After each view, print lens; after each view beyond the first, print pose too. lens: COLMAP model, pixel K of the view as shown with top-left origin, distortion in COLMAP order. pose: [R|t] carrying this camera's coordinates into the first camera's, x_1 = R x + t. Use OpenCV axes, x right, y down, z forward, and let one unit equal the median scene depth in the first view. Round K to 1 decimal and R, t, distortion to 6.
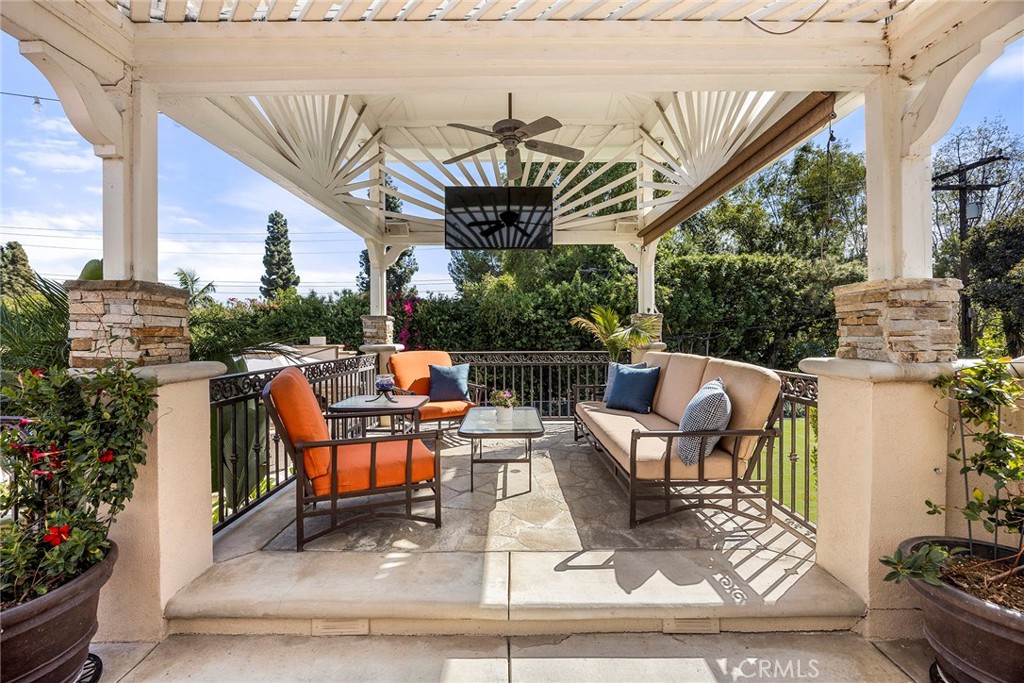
lens RADIAL K [[432.8, 0, 511.9], [0, 432.8, 336.8], [0, 0, 1]] dist [-0.011072, -0.000033]
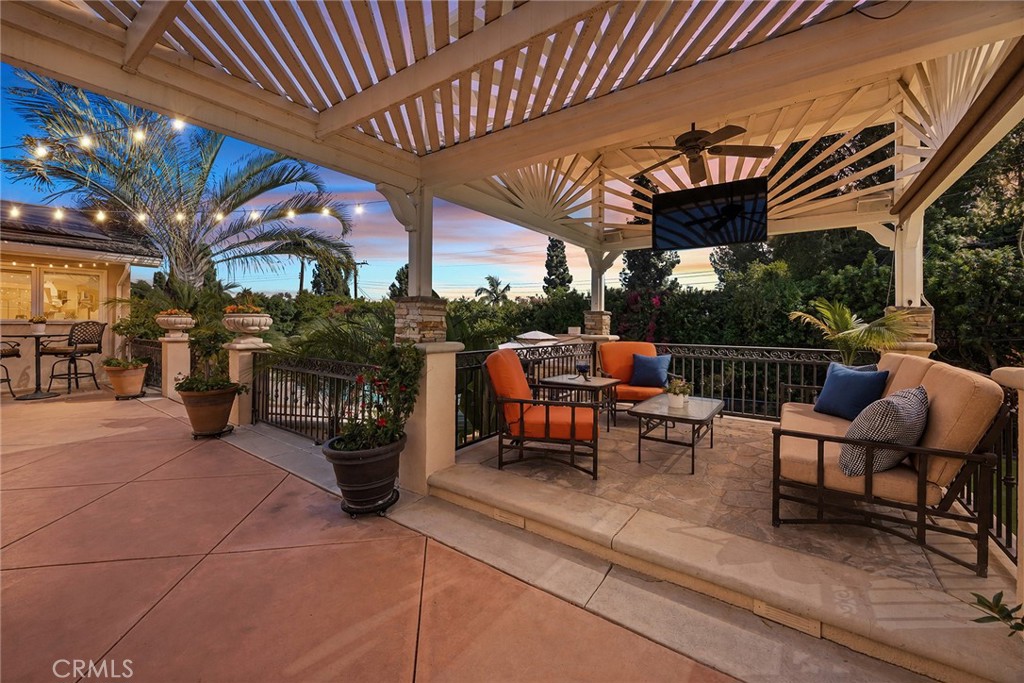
lens RADIAL K [[404.7, 0, 500.2], [0, 404.7, 324.7], [0, 0, 1]] dist [0.000439, 0.000139]
pose [[0.802397, 0.013984, -0.596627, 0.157322], [-0.018103, 0.999836, -0.000912, -0.004949], [0.596516, 0.011533, 0.802518, -0.067715]]
